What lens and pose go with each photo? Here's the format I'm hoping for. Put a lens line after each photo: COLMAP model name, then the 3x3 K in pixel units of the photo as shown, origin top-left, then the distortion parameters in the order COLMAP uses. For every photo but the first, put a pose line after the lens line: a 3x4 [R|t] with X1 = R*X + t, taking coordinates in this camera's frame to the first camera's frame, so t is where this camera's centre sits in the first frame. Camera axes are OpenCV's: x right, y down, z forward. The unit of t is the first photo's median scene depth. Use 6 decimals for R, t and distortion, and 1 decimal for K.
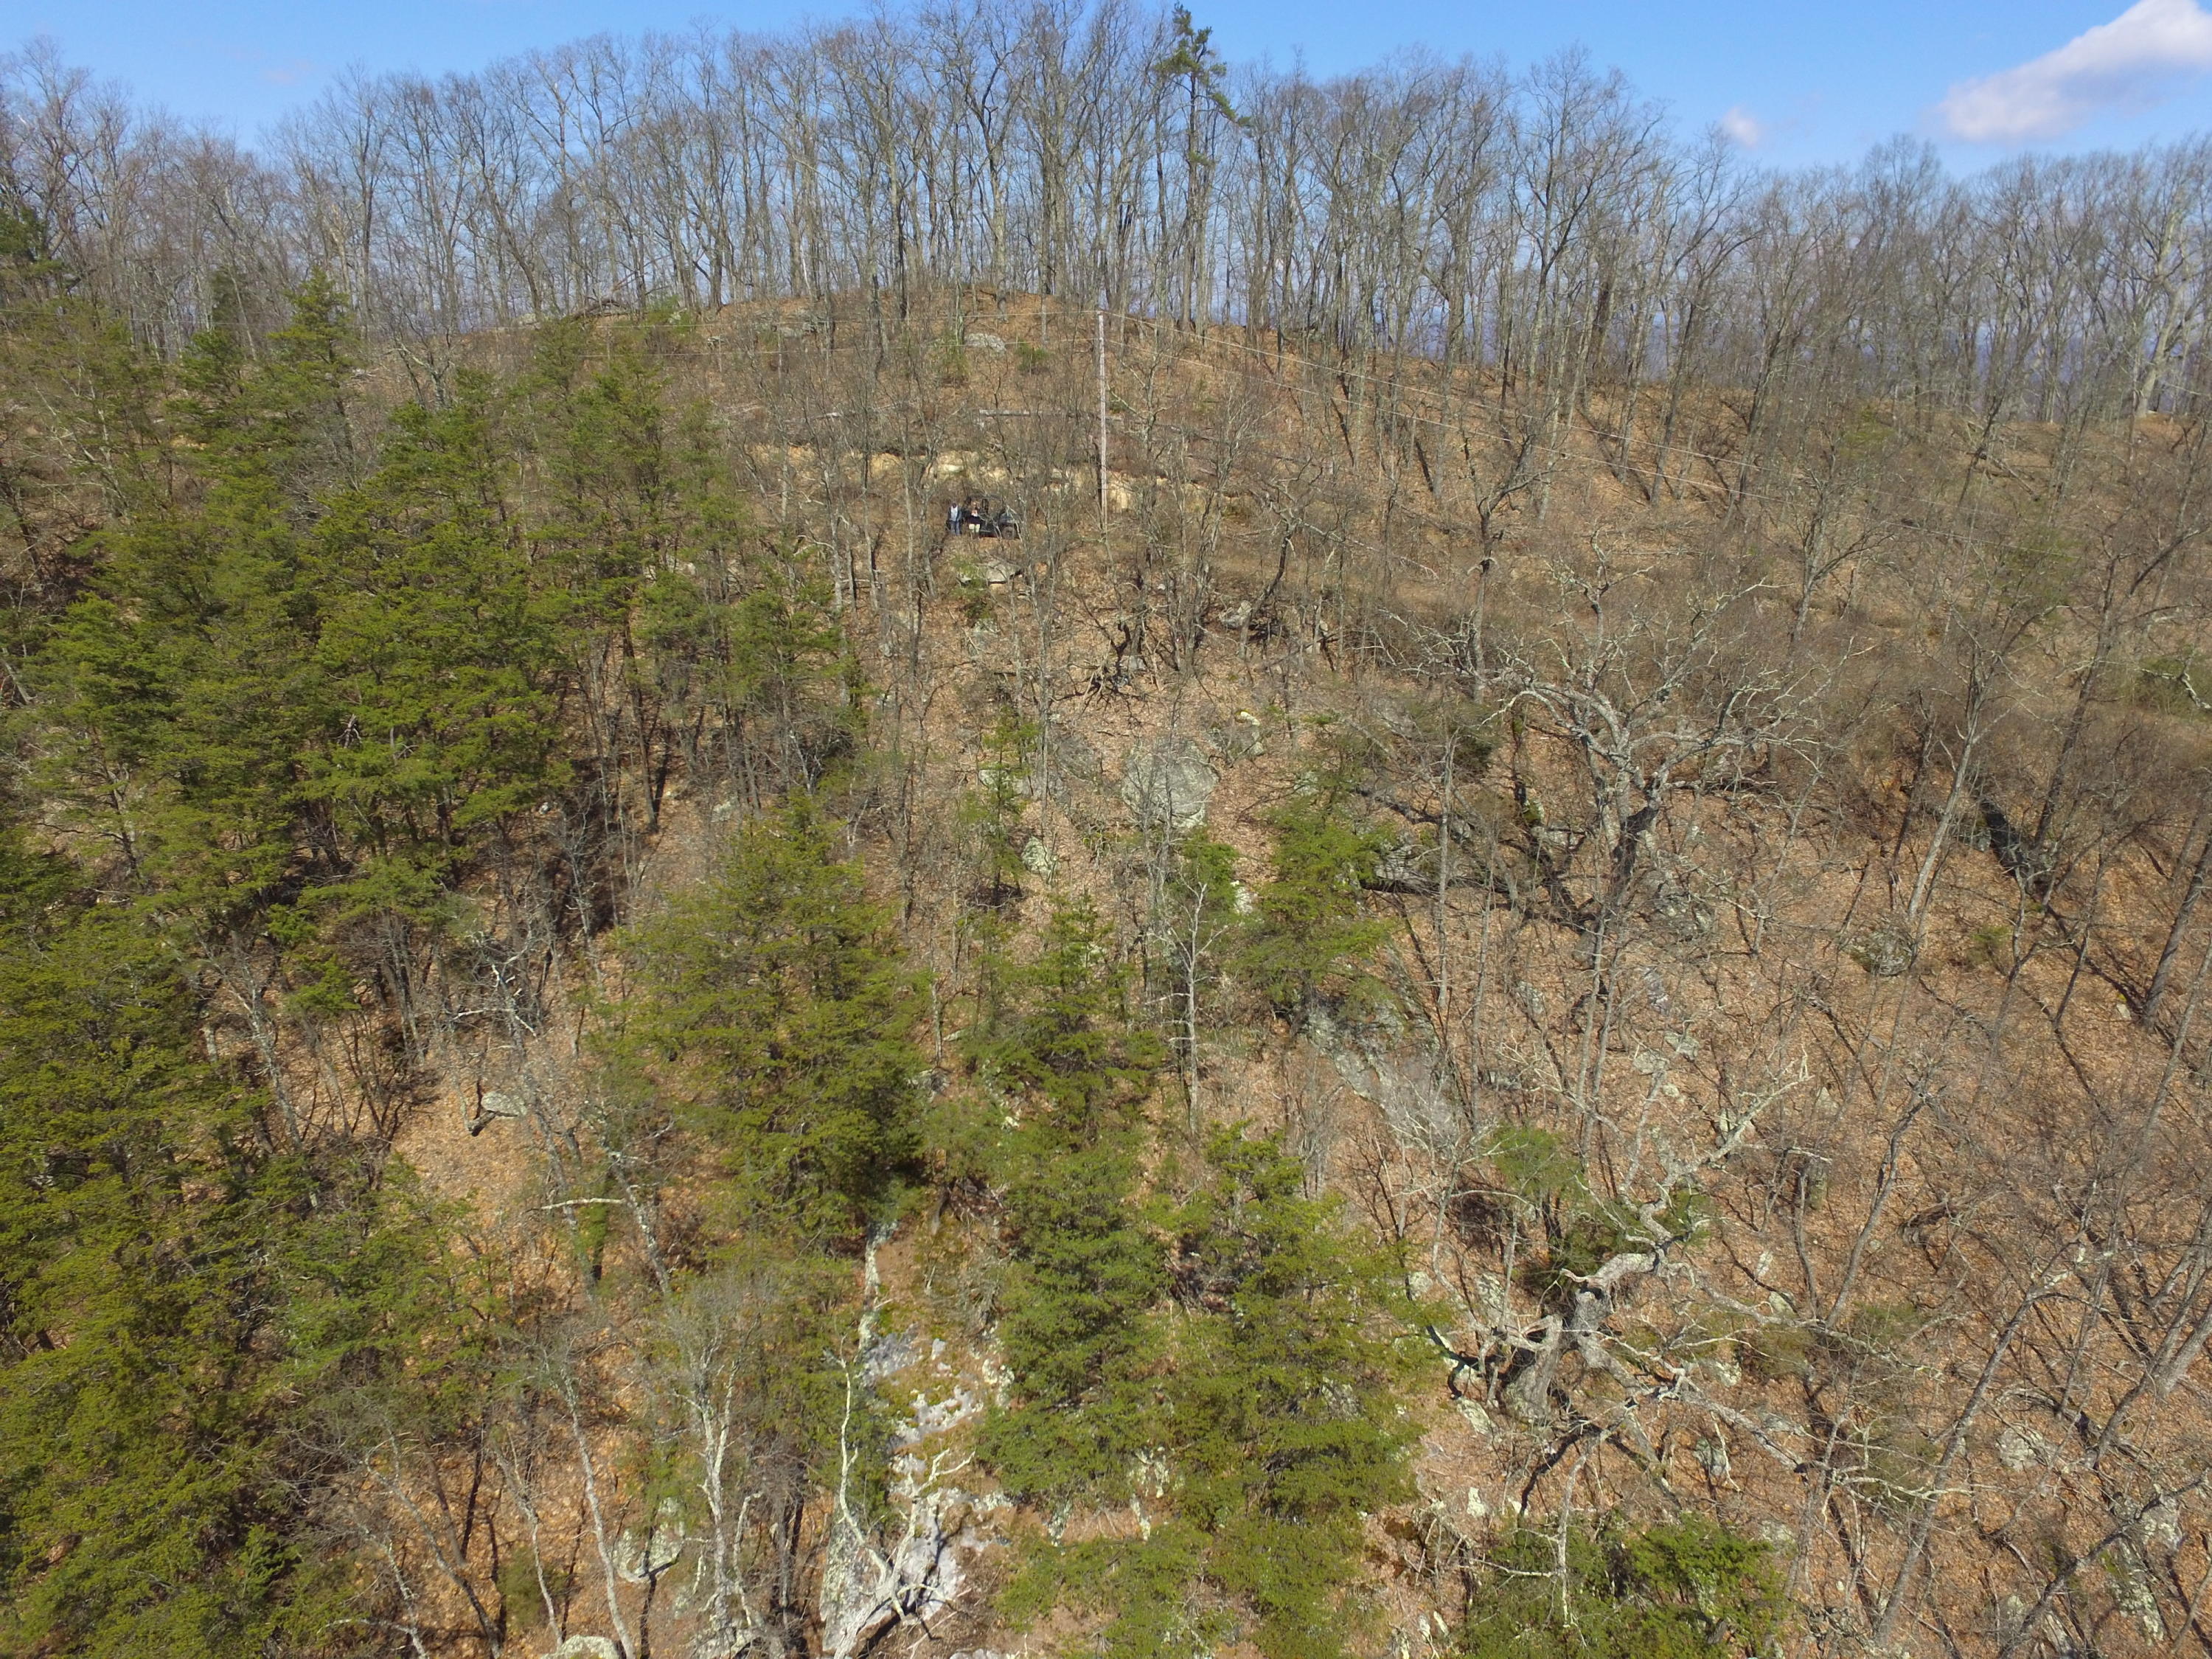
lens RADIAL K [[1482.9, 0, 1107.6], [0, 1482.9, 814.1], [0, 0, 1]] dist [-0.127412, 0.091968]
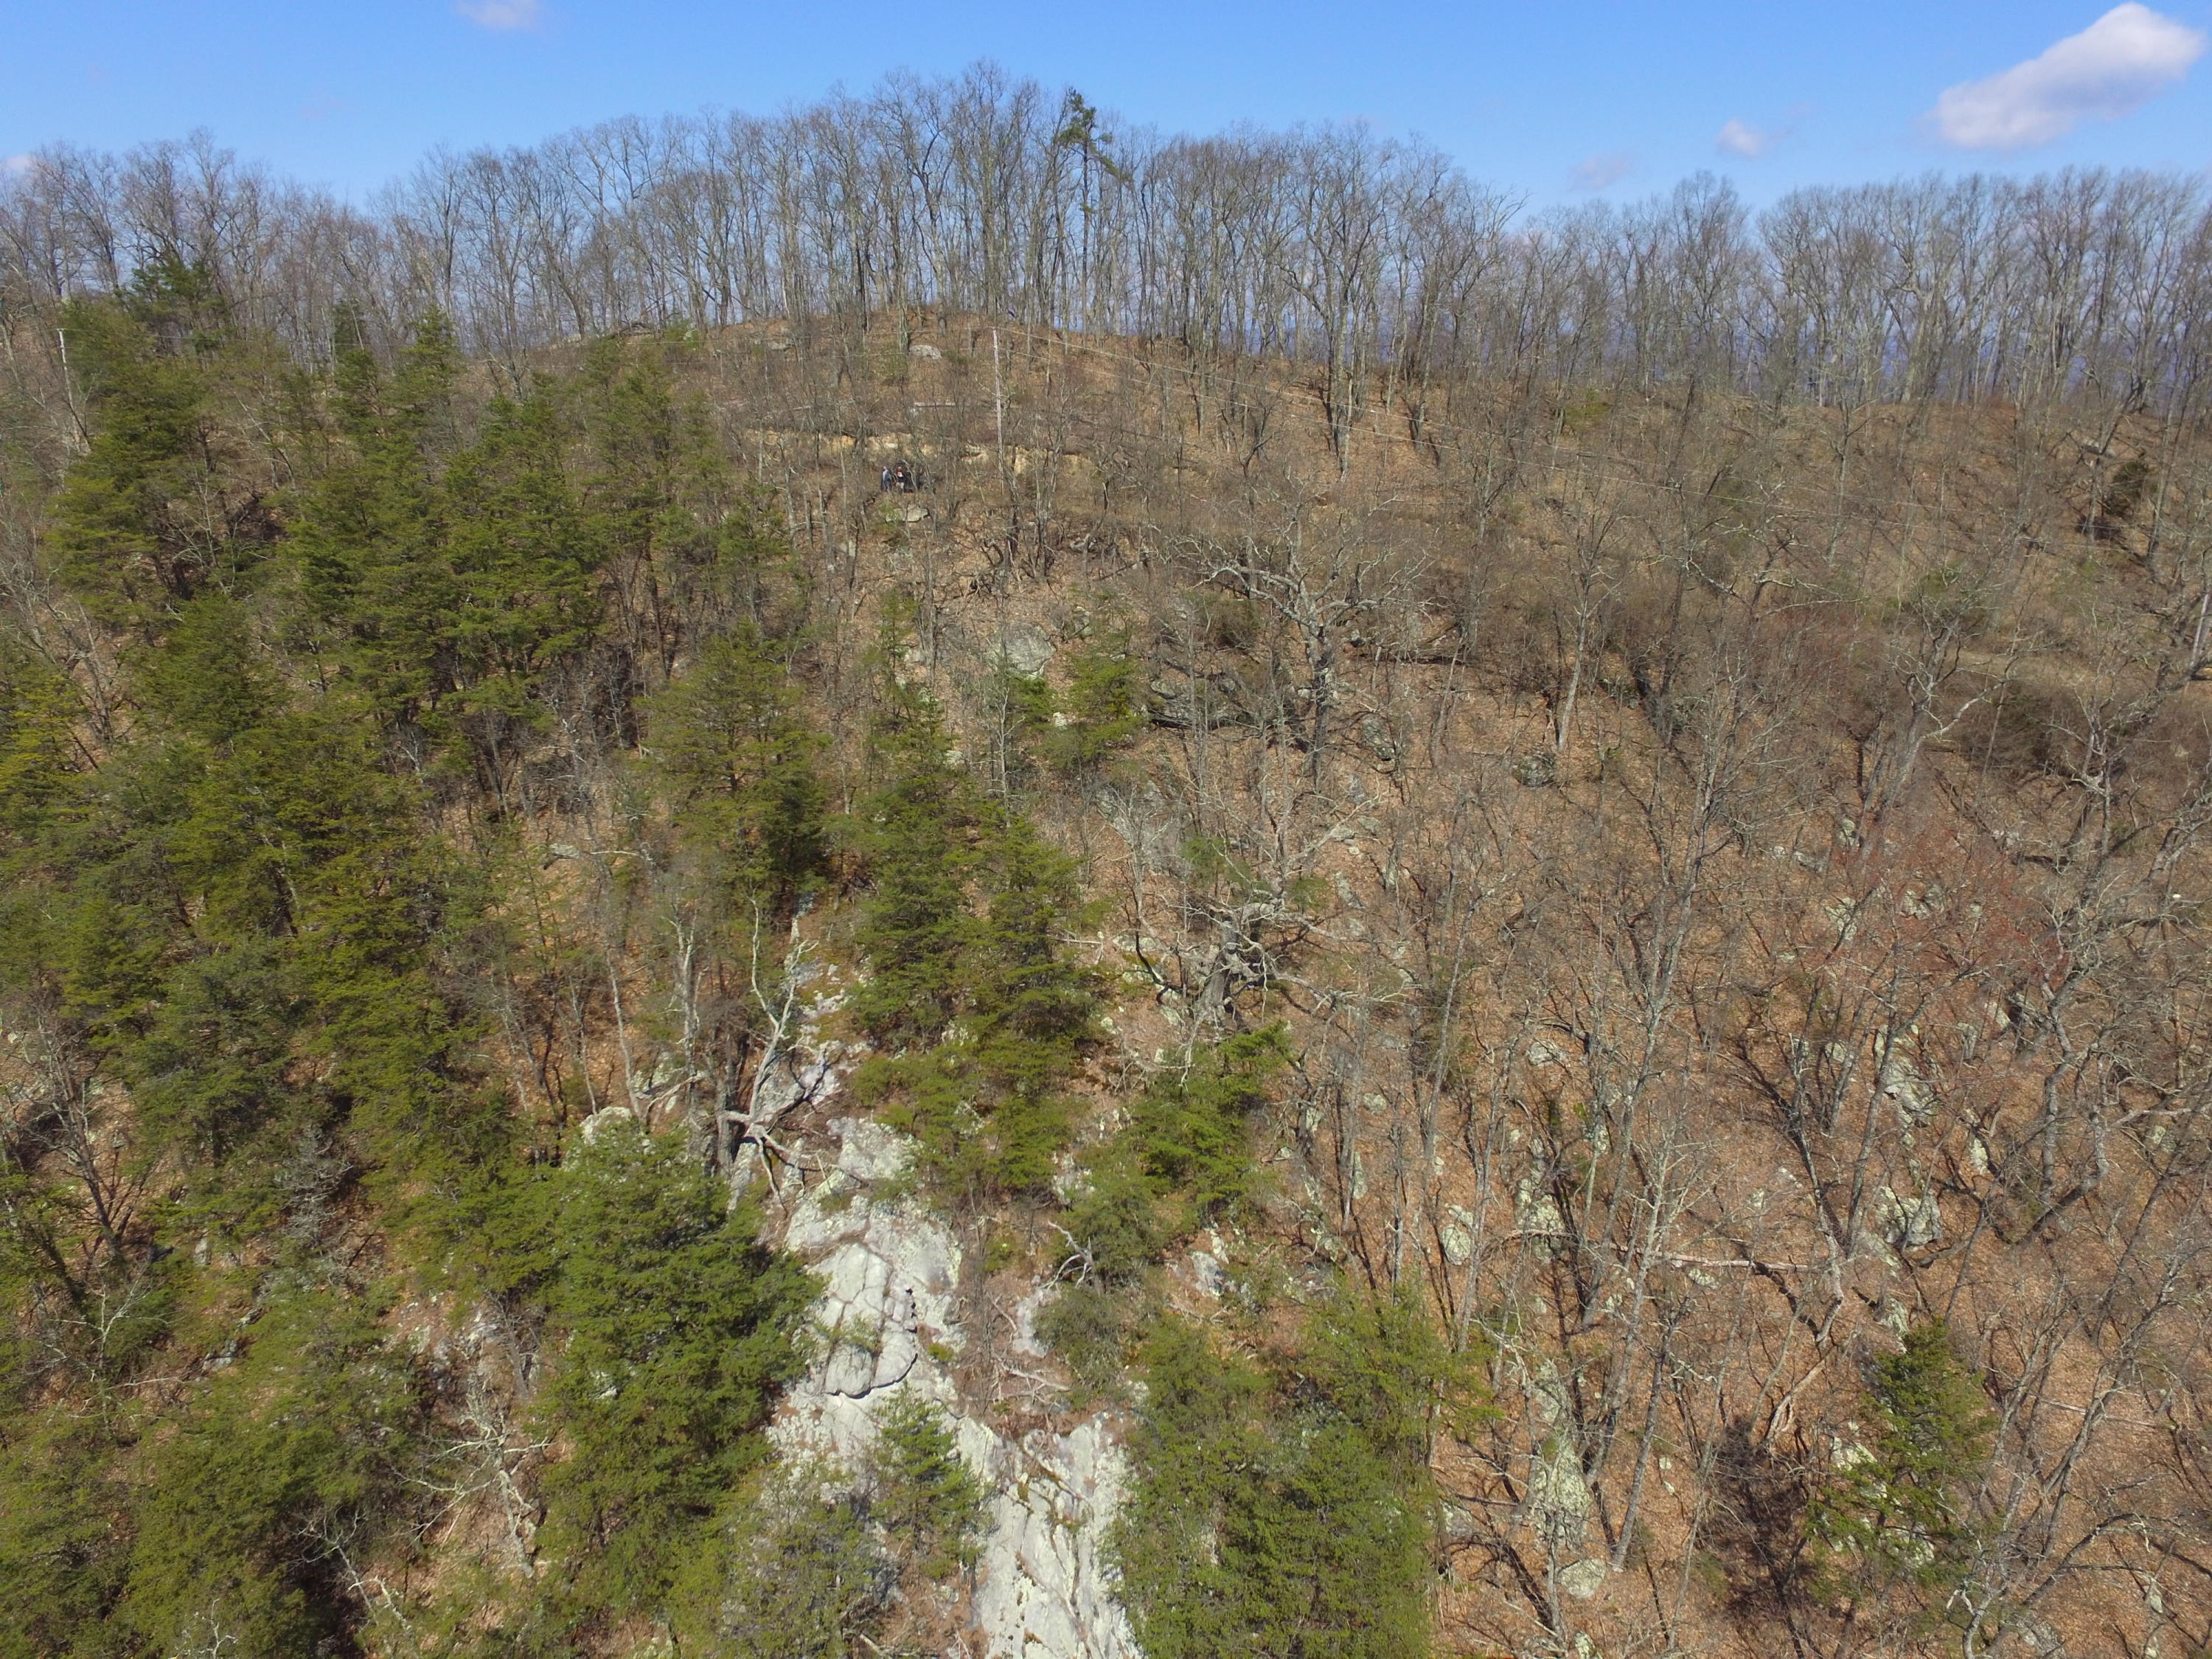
lens RADIAL K [[1482.9, 0, 1107.6], [0, 1482.9, 814.1], [0, 0, 1]] dist [-0.127412, 0.091968]
pose [[0.999742, -0.004962, -0.022147, 0.151069], [0.004771, 0.999951, -0.008681, 0.143321], [0.022189, 0.008573, 0.999717, -0.417005]]
